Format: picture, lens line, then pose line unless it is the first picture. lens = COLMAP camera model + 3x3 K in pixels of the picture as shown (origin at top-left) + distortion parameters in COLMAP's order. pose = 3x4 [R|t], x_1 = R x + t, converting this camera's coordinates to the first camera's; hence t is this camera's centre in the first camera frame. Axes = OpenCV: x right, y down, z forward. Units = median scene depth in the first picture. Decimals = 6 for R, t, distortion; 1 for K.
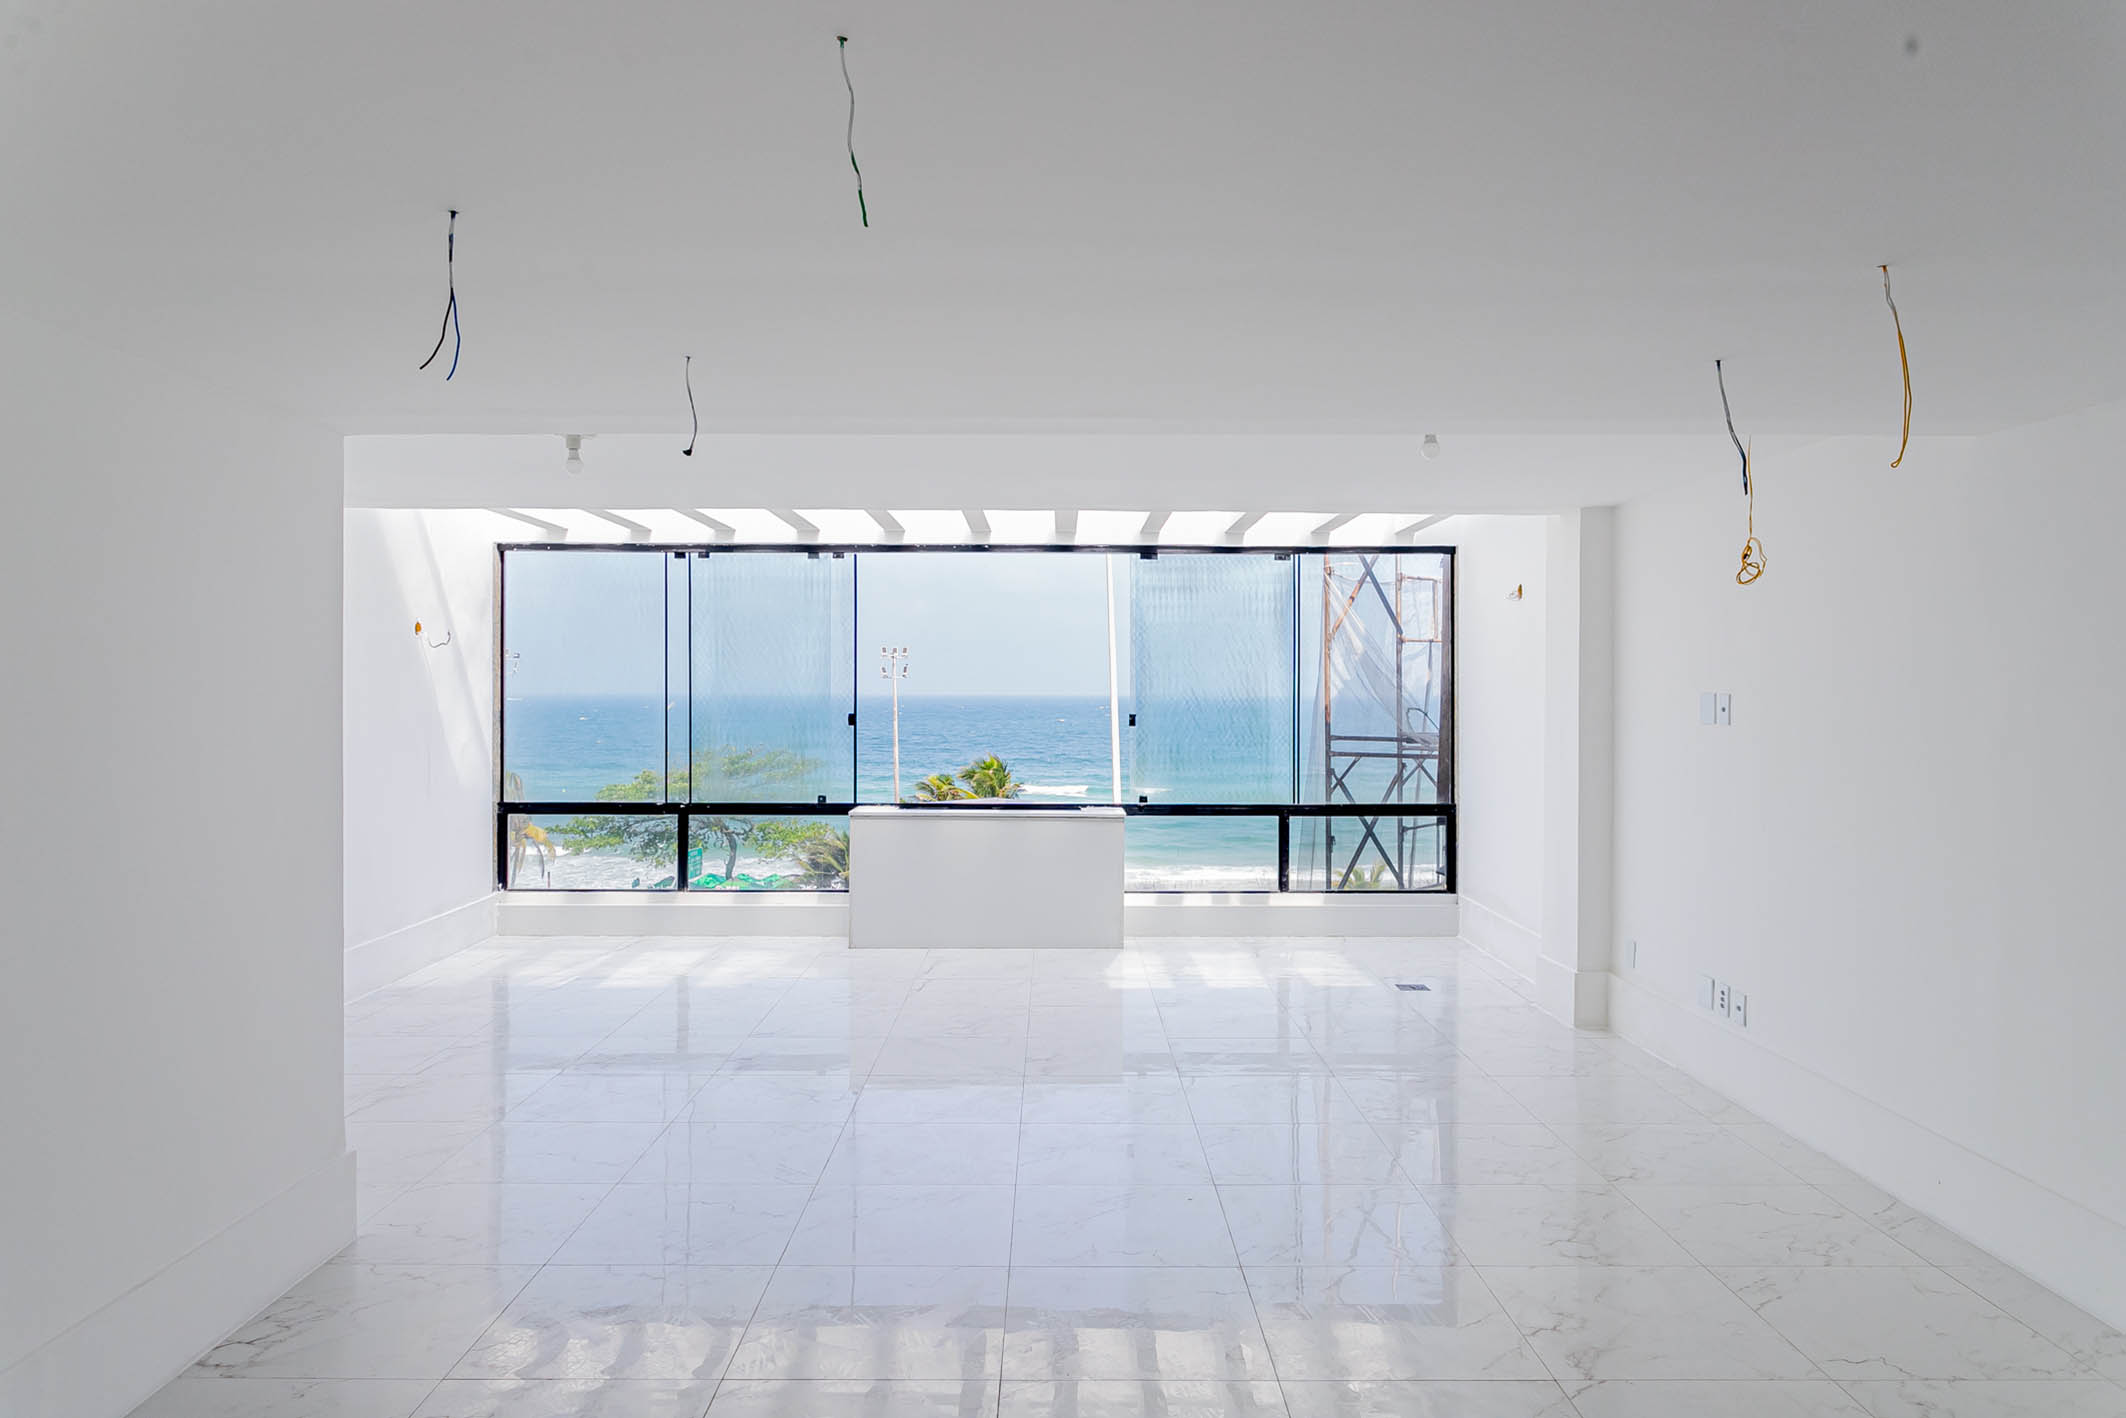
lens RADIAL K [[1498.6, 0, 1049.4], [0, 1498.6, 691.0], [0, 0, 1]] dist [0.002781, 0.002611]
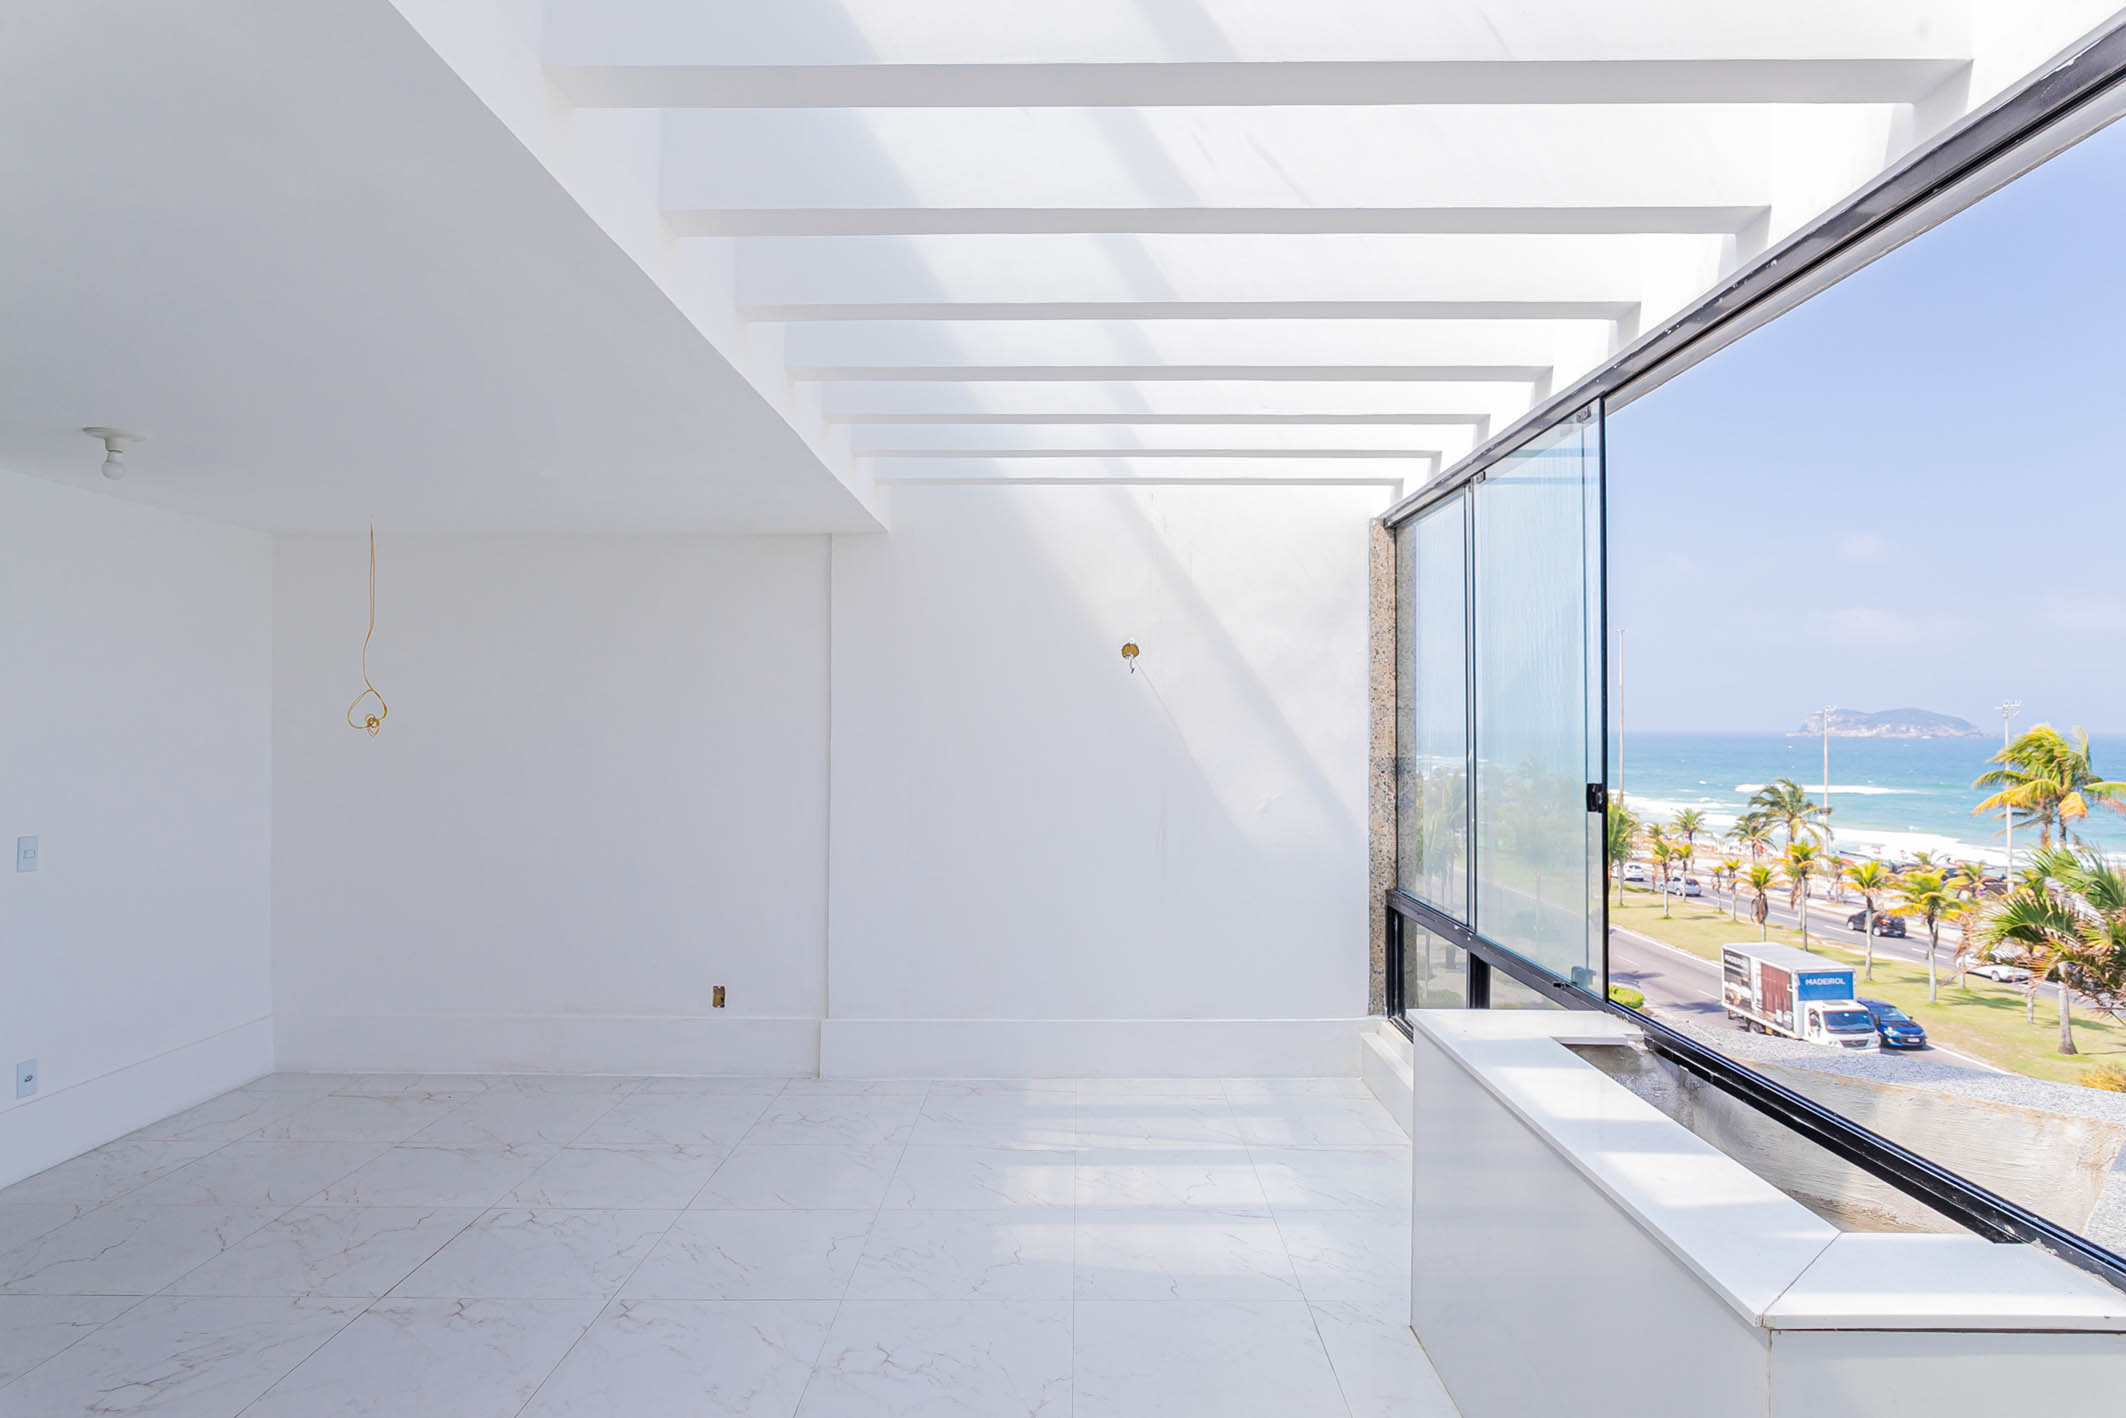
lens RADIAL K [[1253.8, 0, 1063.0], [0, 1253.8, 709.0], [0, 0, 1]] dist [-0.002791, -0.000432]
pose [[-0.028875, -0.016184, -0.999452, 0.219363], [-0.004222, 0.999862, -0.016069, 0.000499], [0.999574, 0.003755, -0.028939, 0.860614]]
